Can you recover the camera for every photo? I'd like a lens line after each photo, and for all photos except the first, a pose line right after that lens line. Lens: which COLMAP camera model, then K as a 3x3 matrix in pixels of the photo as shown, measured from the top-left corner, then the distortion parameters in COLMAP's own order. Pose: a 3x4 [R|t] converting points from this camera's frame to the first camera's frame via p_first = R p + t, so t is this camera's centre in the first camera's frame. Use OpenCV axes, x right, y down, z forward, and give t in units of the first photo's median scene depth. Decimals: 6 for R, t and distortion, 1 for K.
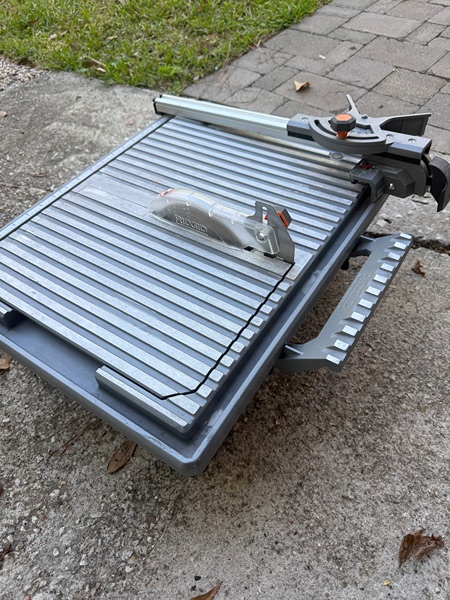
lens RADIAL K [[432.4, 0, 225.0], [0, 432.4, 300.0], [0, 0, 1]] dist [0.009915, -0.001329]
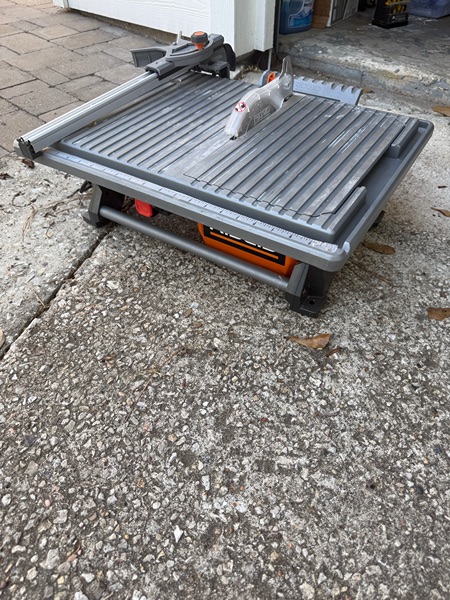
lens RADIAL K [[432.4, 0, 225.0], [0, 432.4, 300.0], [0, 0, 1]] dist [0.009915, -0.001329]
pose [[-0.018028, -0.664503, 0.747069, -1.333566], [0.771409, 0.466108, 0.433210, -0.528049], [-0.636084, 0.584106, 0.504200, 0.697046]]
